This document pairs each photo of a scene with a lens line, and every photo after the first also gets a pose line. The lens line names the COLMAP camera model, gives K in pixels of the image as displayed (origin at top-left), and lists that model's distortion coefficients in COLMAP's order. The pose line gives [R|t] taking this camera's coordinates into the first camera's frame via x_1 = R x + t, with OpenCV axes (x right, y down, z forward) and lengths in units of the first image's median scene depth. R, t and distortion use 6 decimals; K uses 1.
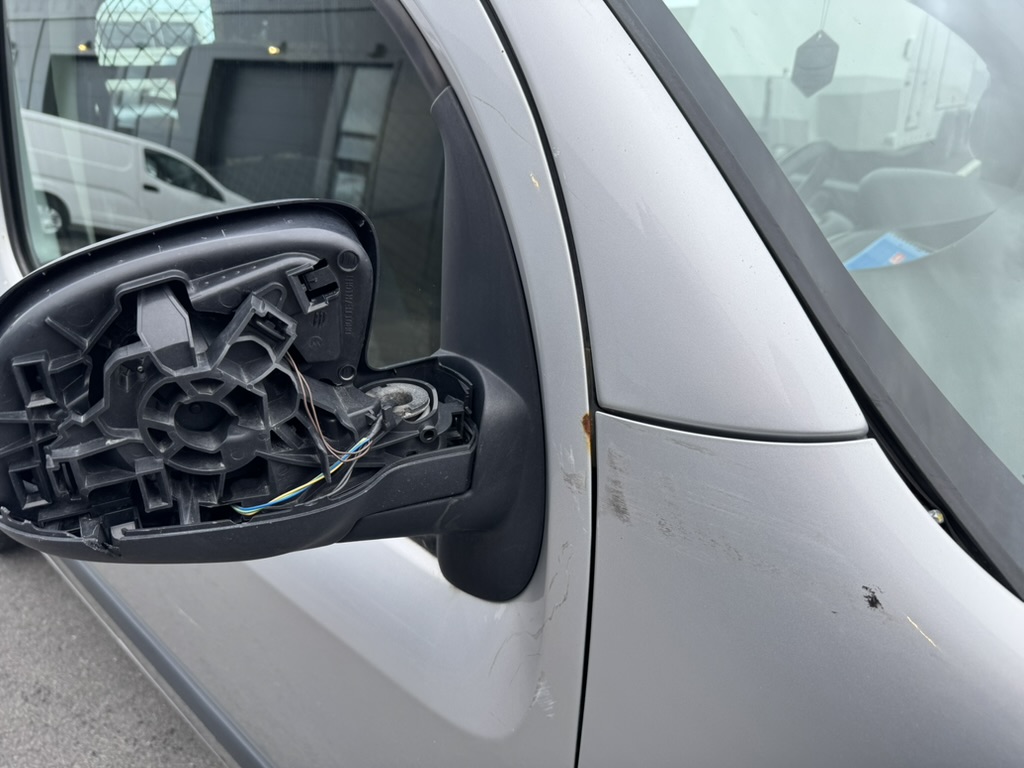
lens RADIAL K [[724.2, 0, 512.4], [0, 724.2, 386.8], [0, 0, 1]] dist [0.003396, 0.001124]
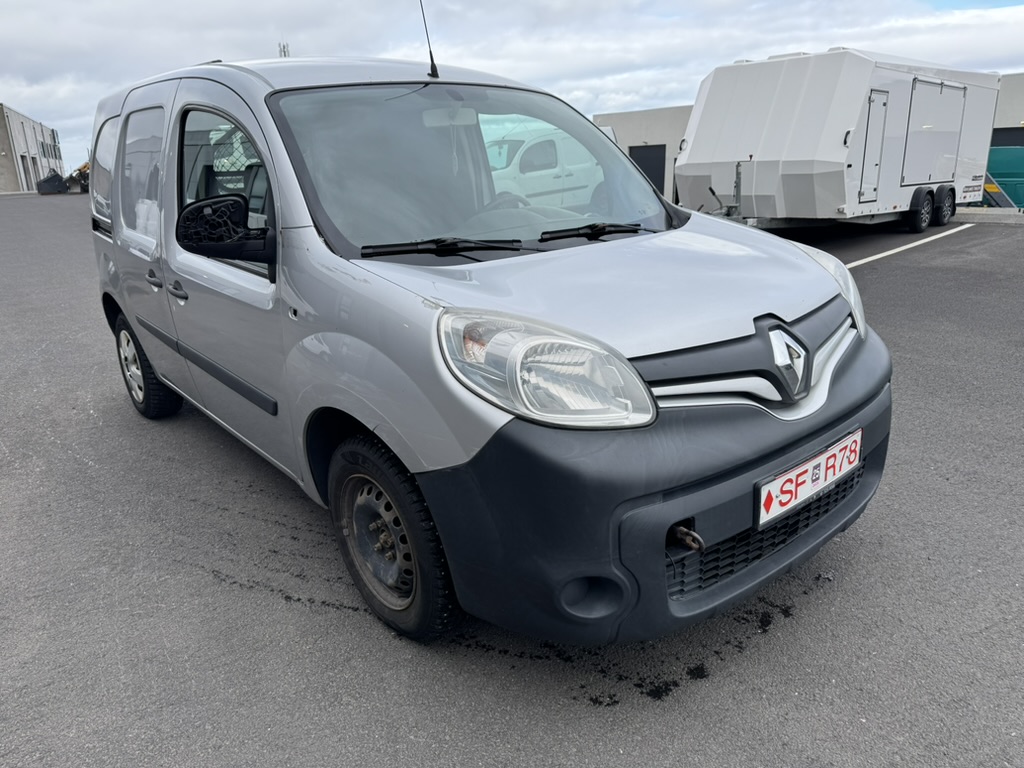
lens RADIAL K [[724.2, 0, 514.0], [0, 724.2, 380.4], [0, 0, 1]] dist [0.003396, 0.001124]
pose [[0.989197, 0.014545, -0.145870, 2.966130], [-0.032049, 0.992451, -0.118380, 1.951285], [0.143047, 0.121776, 0.982196, -4.436539]]
